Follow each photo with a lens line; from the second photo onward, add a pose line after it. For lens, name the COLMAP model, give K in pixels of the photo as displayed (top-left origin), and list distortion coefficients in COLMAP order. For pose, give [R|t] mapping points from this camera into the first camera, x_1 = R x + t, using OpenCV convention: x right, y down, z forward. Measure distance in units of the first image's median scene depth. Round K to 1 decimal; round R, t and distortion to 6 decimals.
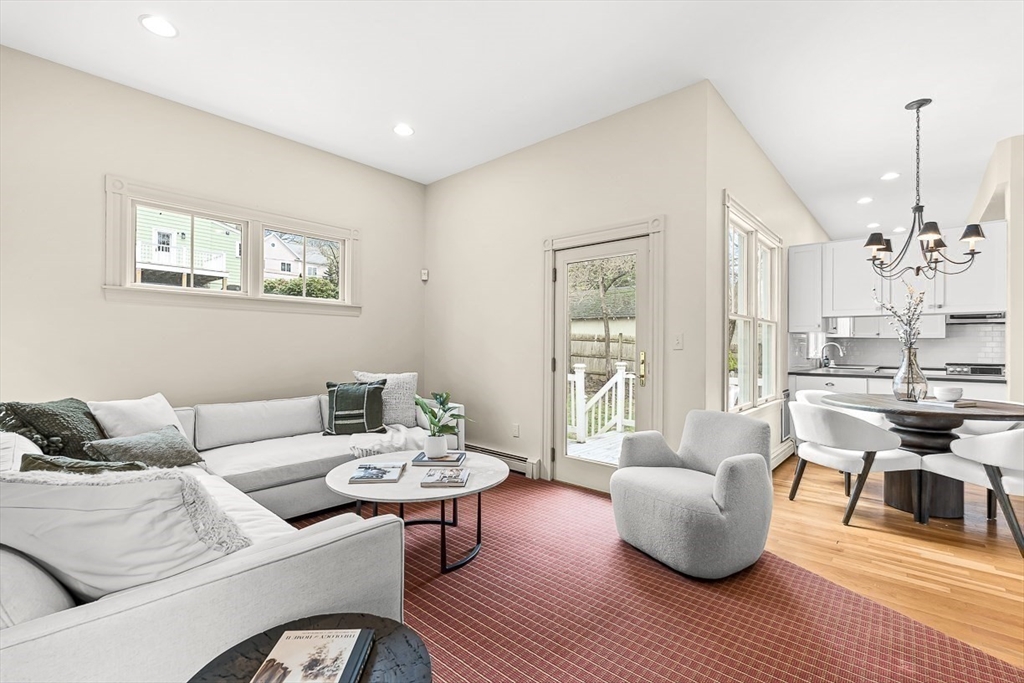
lens RADIAL K [[455.0, 0, 511.1], [0, 455.0, 343.0], [0, 0, 1]] dist [0.000753, 0.000059]
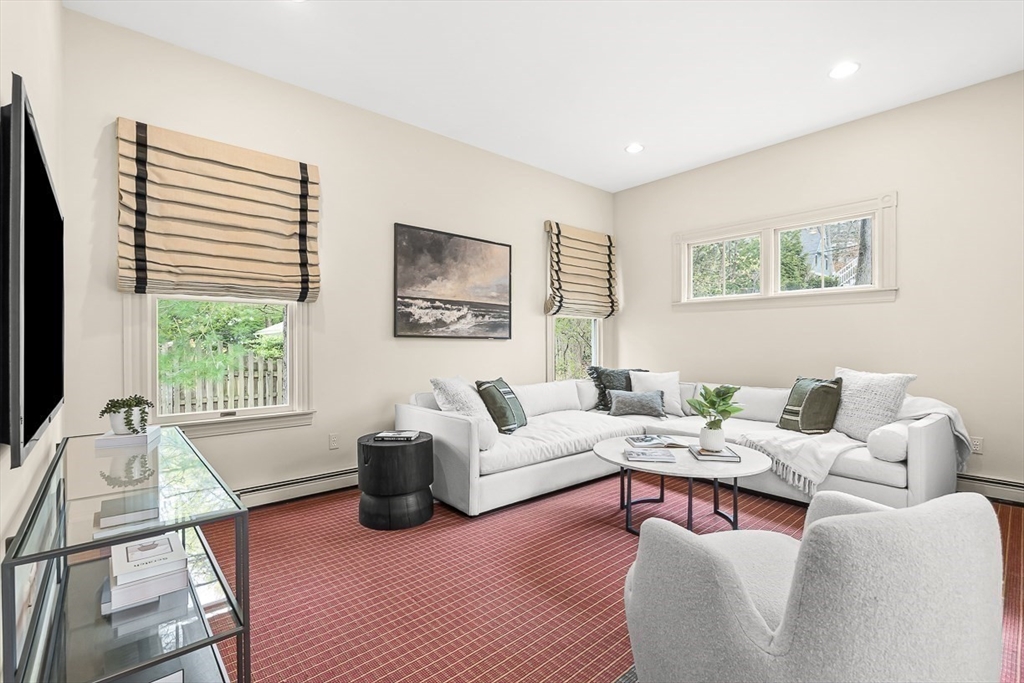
lens RADIAL K [[455.0, 0, 521.2], [0, 455.0, 341.8], [0, 0, 1]] dist [0.000753, 0.000059]
pose [[-0.103502, -0.001570, -0.994628, 0.621049], [0.006976, 0.999973, -0.002304, 0.011077], [0.994605, -0.007177, -0.103489, 0.502787]]
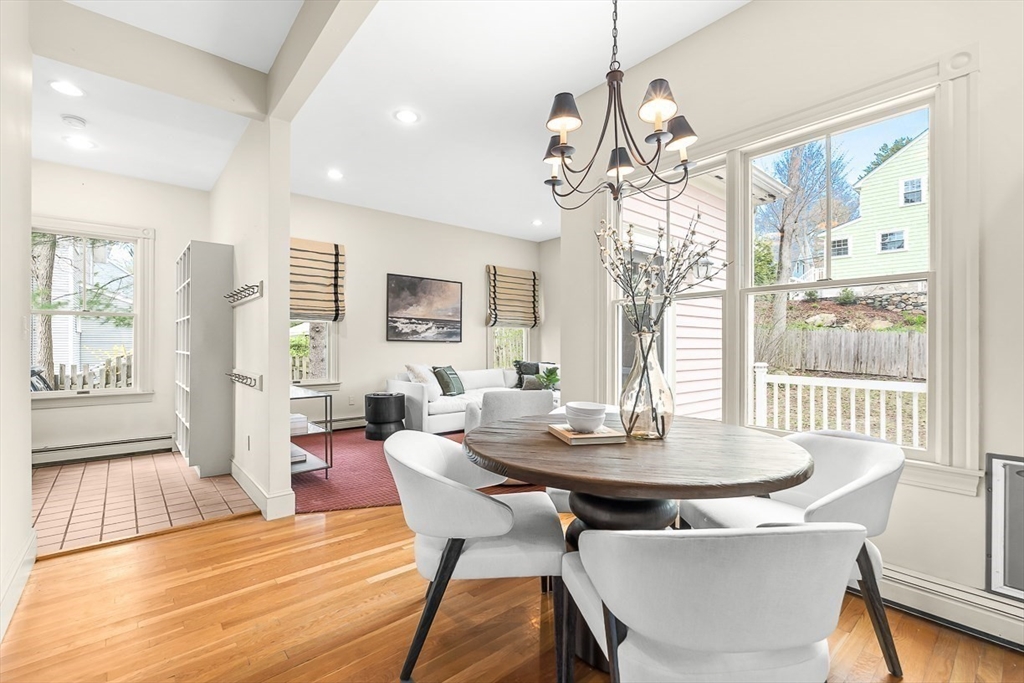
lens RADIAL K [[455.0, 0, 503.9], [0, 455.0, 343.3], [0, 0, 1]] dist [0.000753, 0.000059]
pose [[-0.153604, -0.003673, -0.988126, 0.840856], [0.002708, 0.999988, -0.004138, 0.011981], [0.988129, -0.003312, -0.153592, 0.609237]]
